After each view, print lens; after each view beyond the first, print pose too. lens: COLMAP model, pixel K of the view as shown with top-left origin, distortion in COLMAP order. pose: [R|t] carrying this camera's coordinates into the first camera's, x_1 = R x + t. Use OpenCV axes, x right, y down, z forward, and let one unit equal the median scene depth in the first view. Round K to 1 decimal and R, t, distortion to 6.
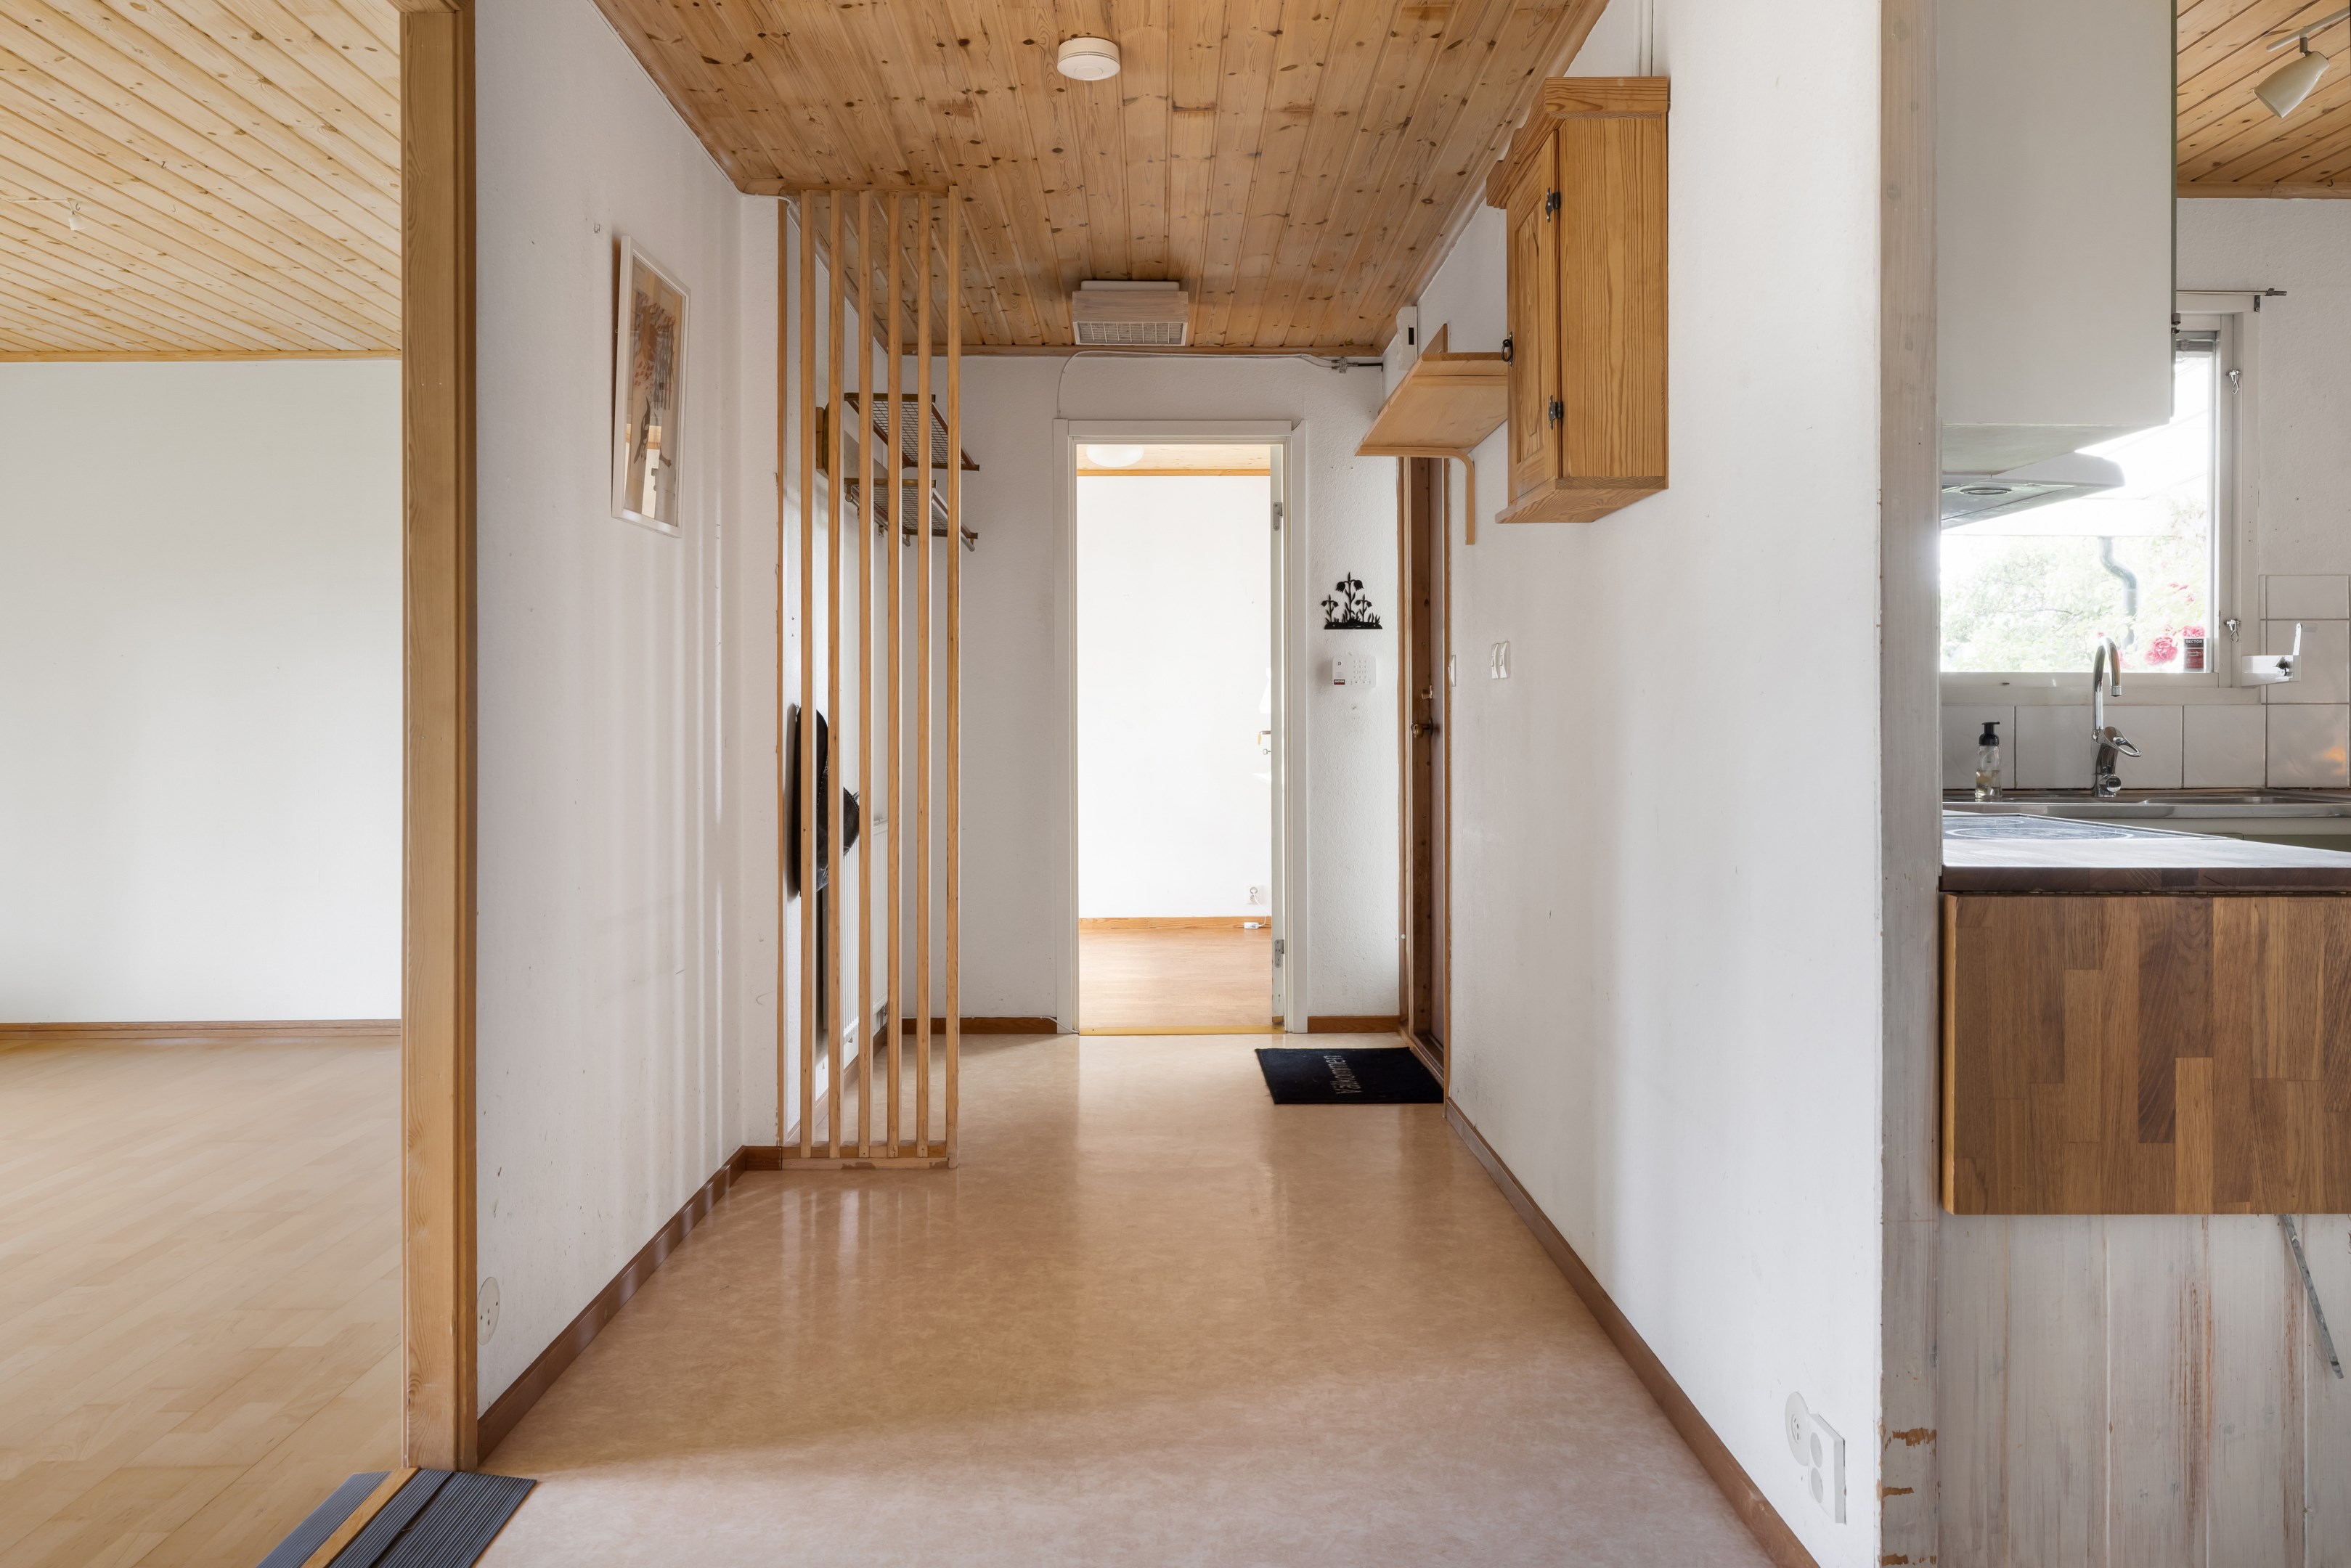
lens RADIAL K [[1706.7, 0, 1164.9], [0, 1706.7, 729.1], [0, 0, 1]] dist [-0.002939, -0.001583]
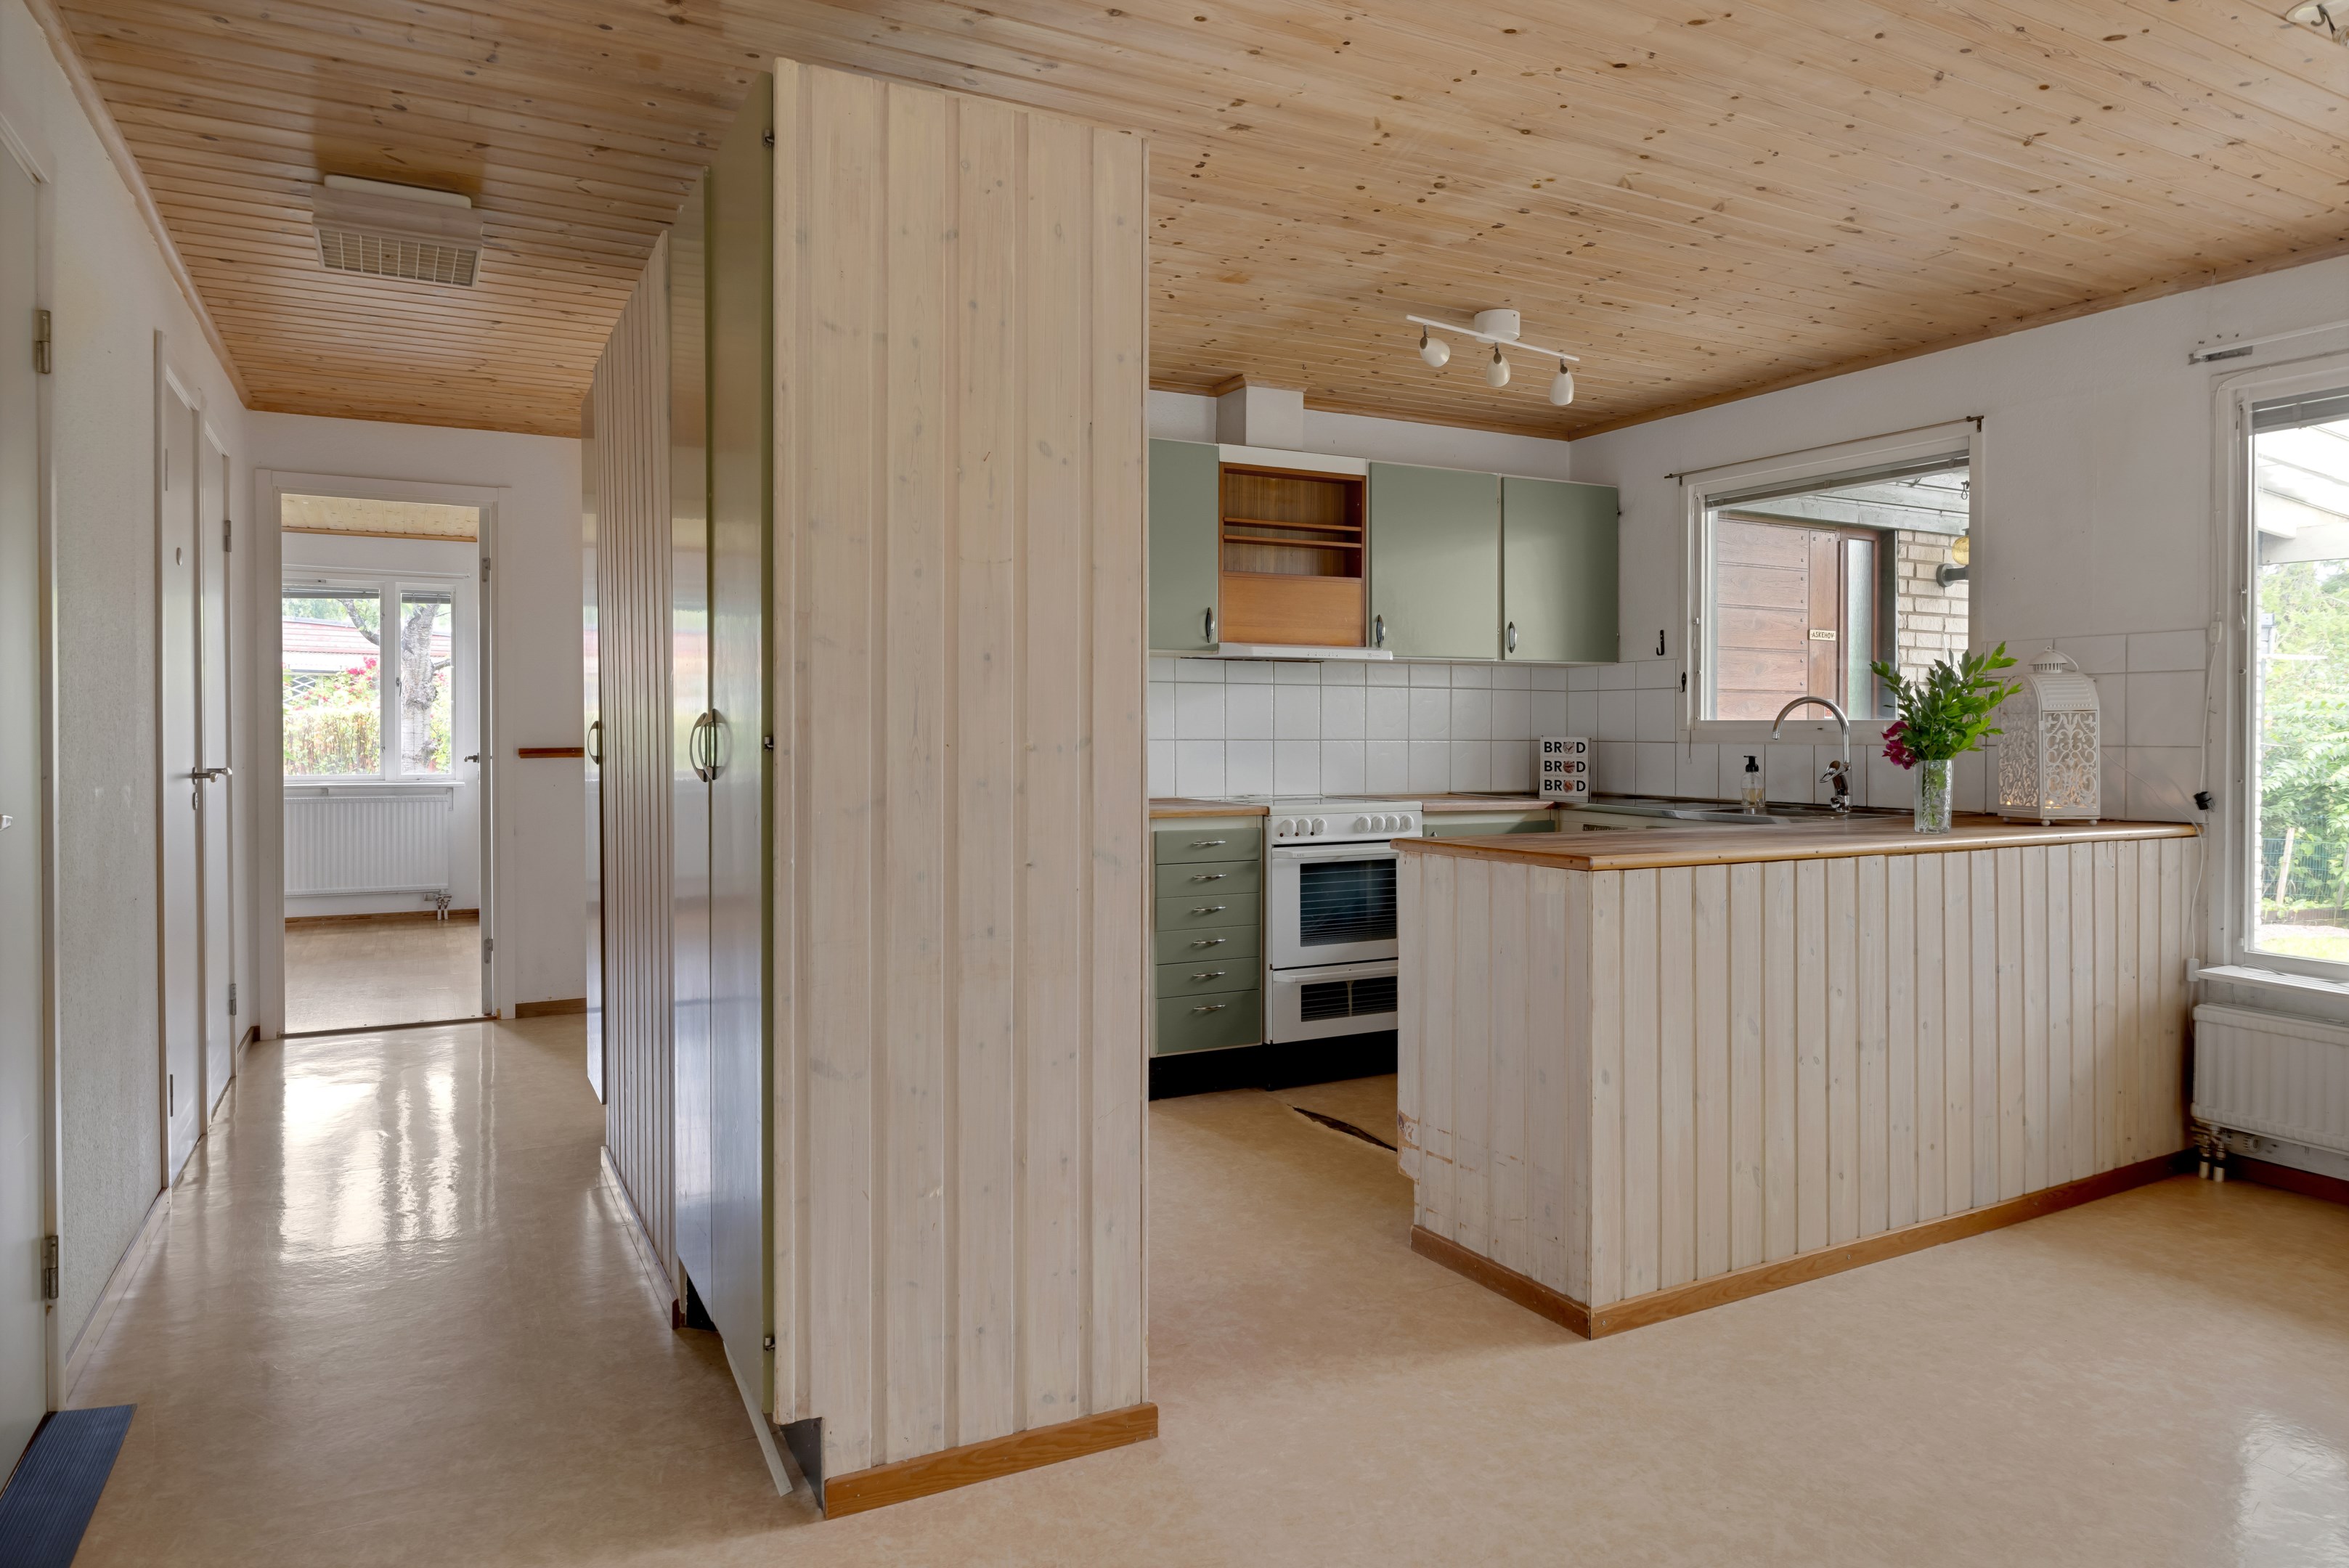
lens RADIAL K [[1432.8, 0, 1159.2], [0, 1432.8, 729.9], [0, 0, 1]] dist [-0.012333, 0.006006]
pose [[0.454454, 0.003929, -0.890761, 1.315006], [-0.006869, 0.999976, 0.000907, -0.023357], [0.890744, 0.005706, 0.454470, -0.013469]]
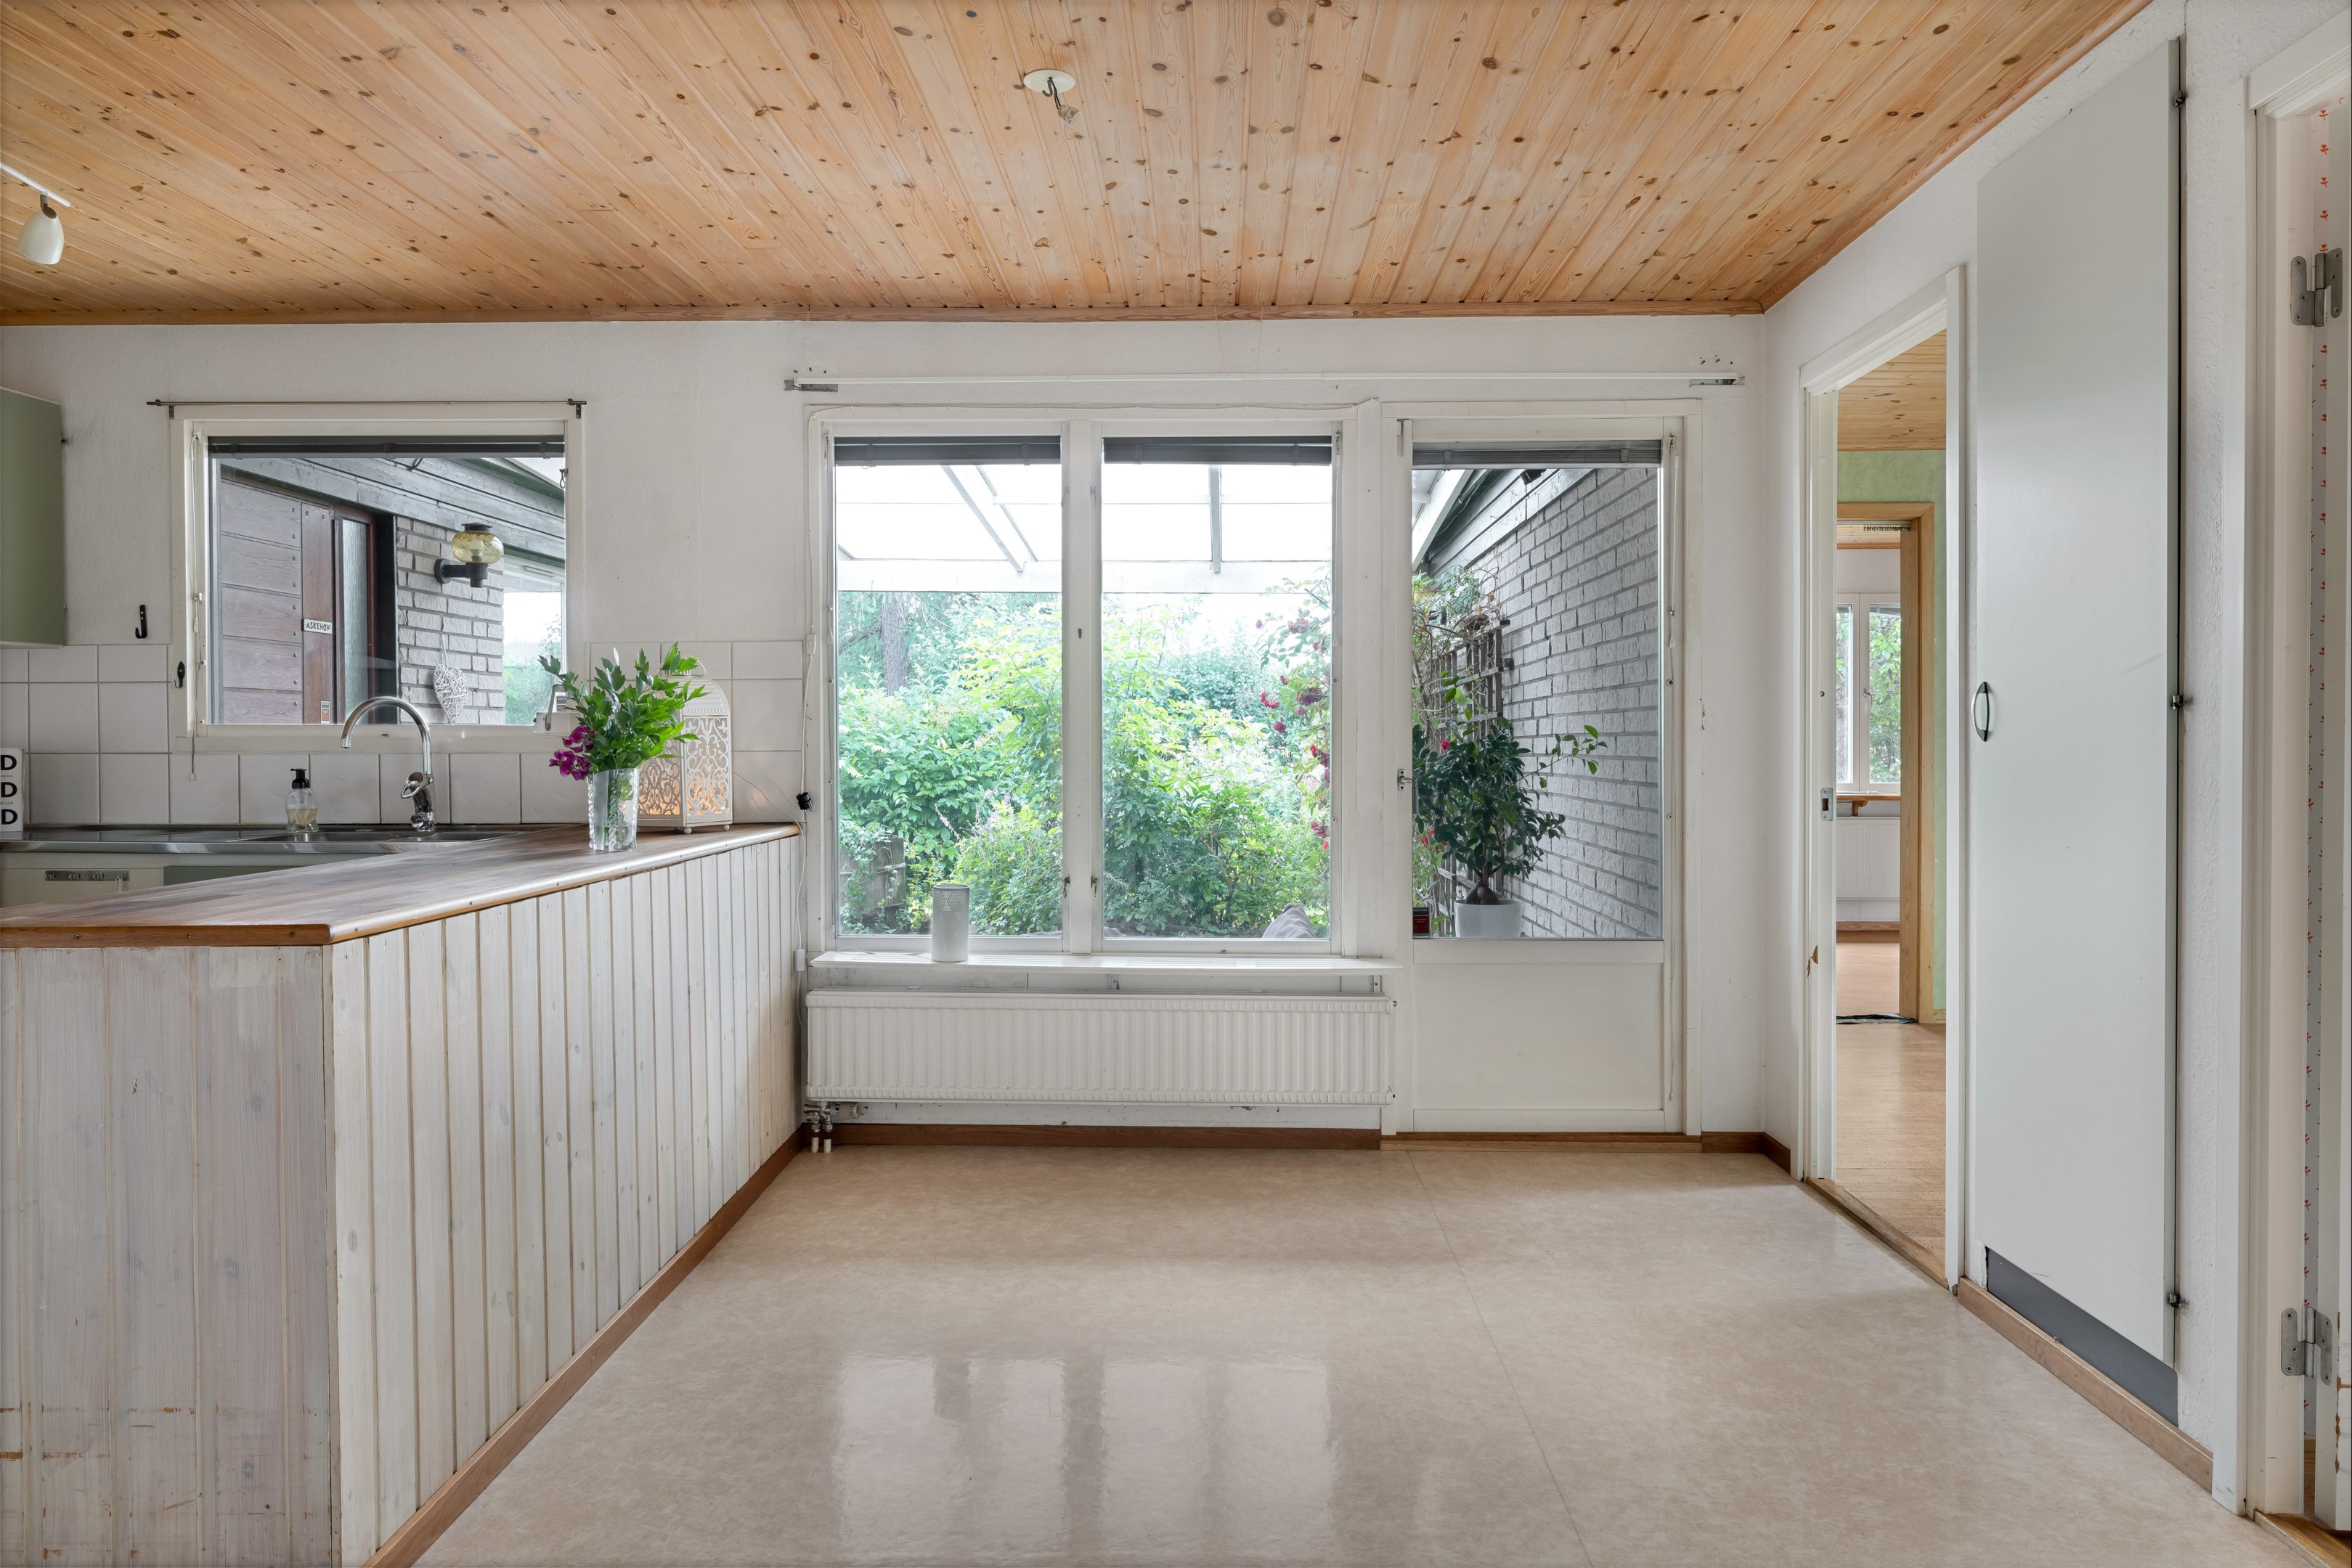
lens RADIAL K [[1434.6, 0, 1234.2], [0, 1434.6, 749.0], [0, 0, 1]] dist [-0.012333, 0.006006]
pose [[0.999738, 0.000423, -0.022872, 1.129571], [-0.000303, 0.999986, 0.005263, -0.022624], [0.022874, -0.005254, 0.999725, 0.021574]]
